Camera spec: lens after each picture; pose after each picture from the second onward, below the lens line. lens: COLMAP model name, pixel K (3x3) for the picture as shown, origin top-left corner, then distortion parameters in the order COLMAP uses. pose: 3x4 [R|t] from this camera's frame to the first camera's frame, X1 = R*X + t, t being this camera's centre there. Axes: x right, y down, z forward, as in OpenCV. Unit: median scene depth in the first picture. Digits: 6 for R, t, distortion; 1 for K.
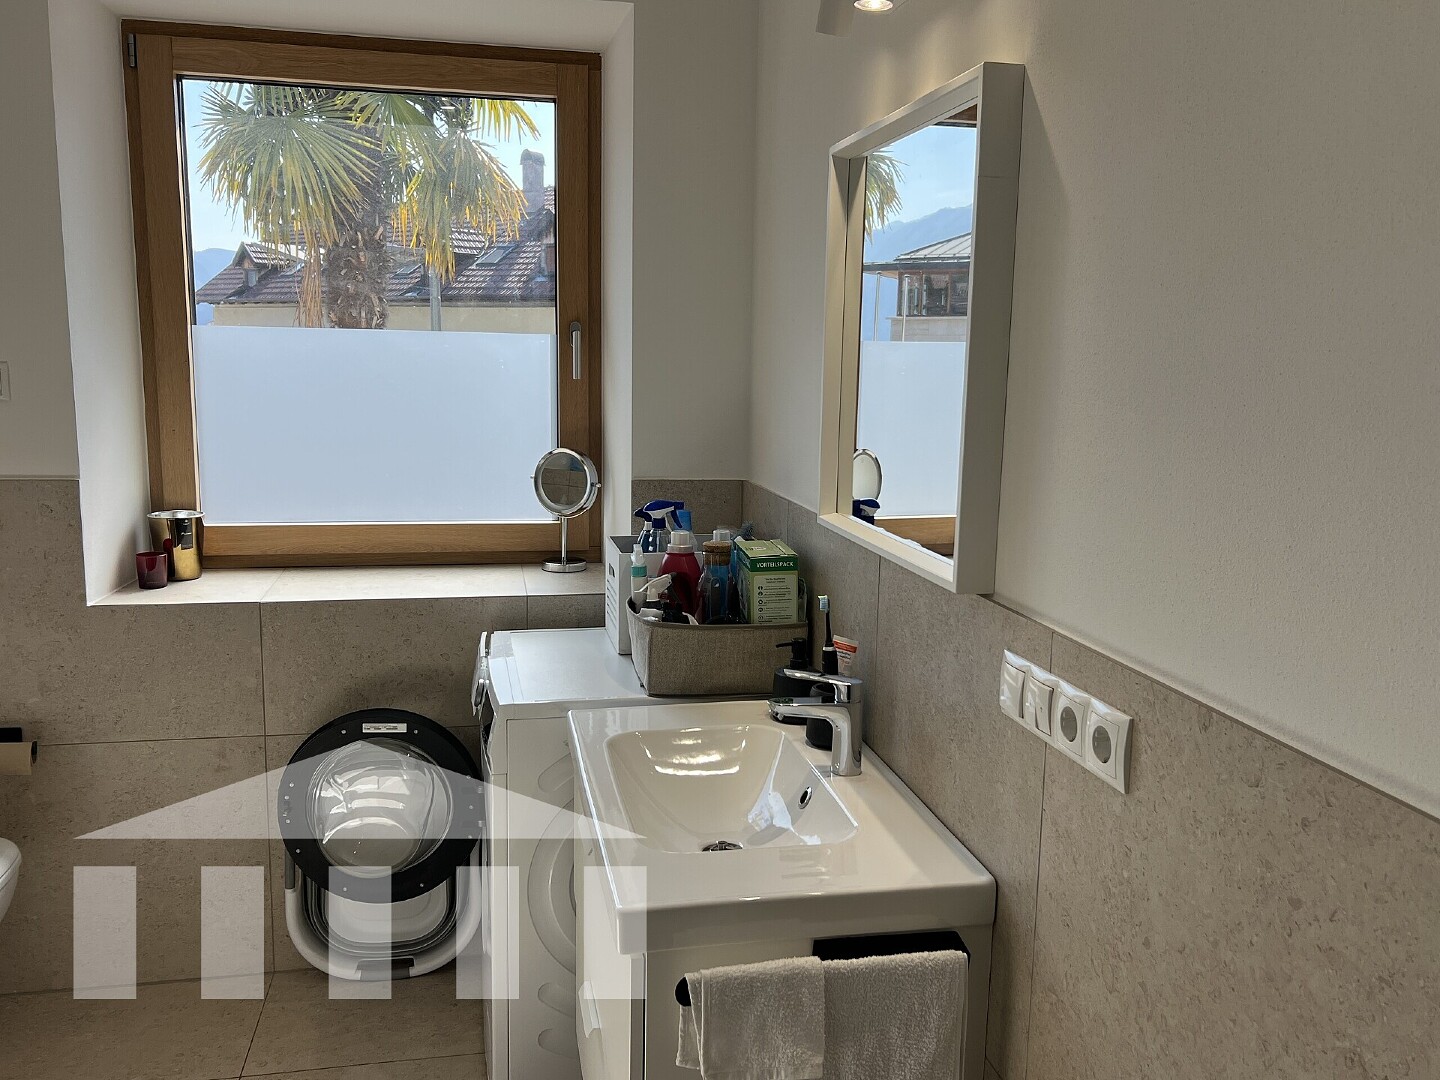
lens RADIAL K [[1193.5, 0, 723.5], [0, 1193.5, 539.2], [0, 0, 1]] dist [0.040811, -0.000027]
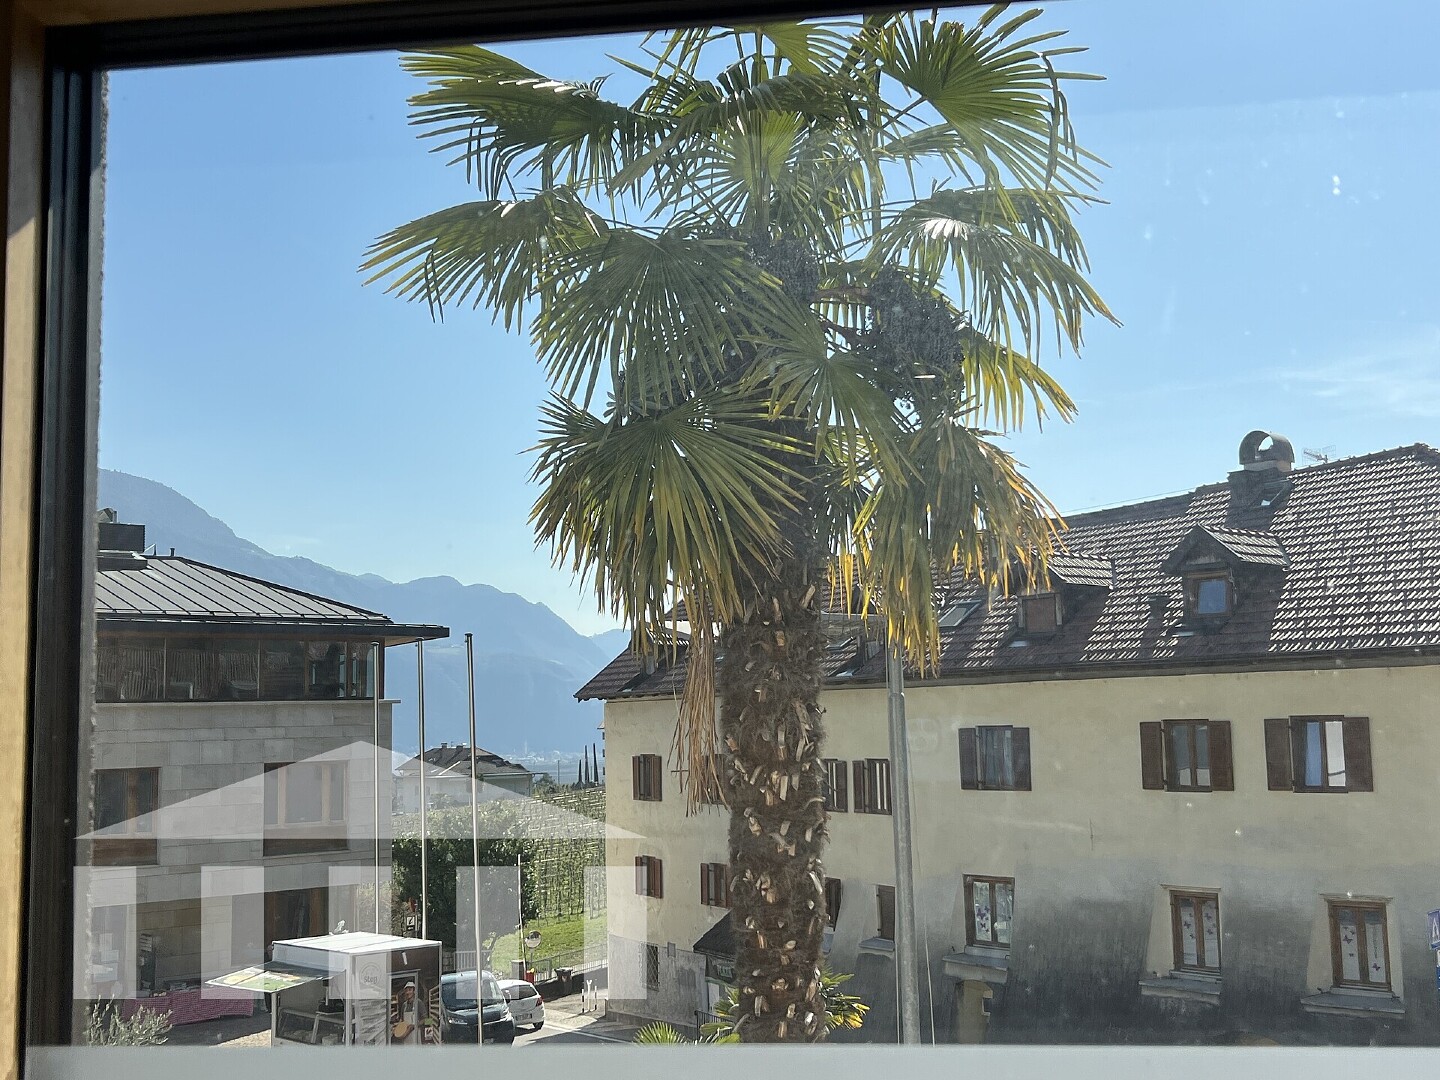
lens RADIAL K [[1575.9, 0, 722.6], [0, 1575.9, 554.1], [0, 0, 1]] dist [0.053777, 0.000000]
pose [[0.946327, -0.073706, -0.314694, -0.085182], [-0.012859, 0.964294, -0.264521, -0.072887], [0.322955, 0.254370, 0.911590, 0.287743]]
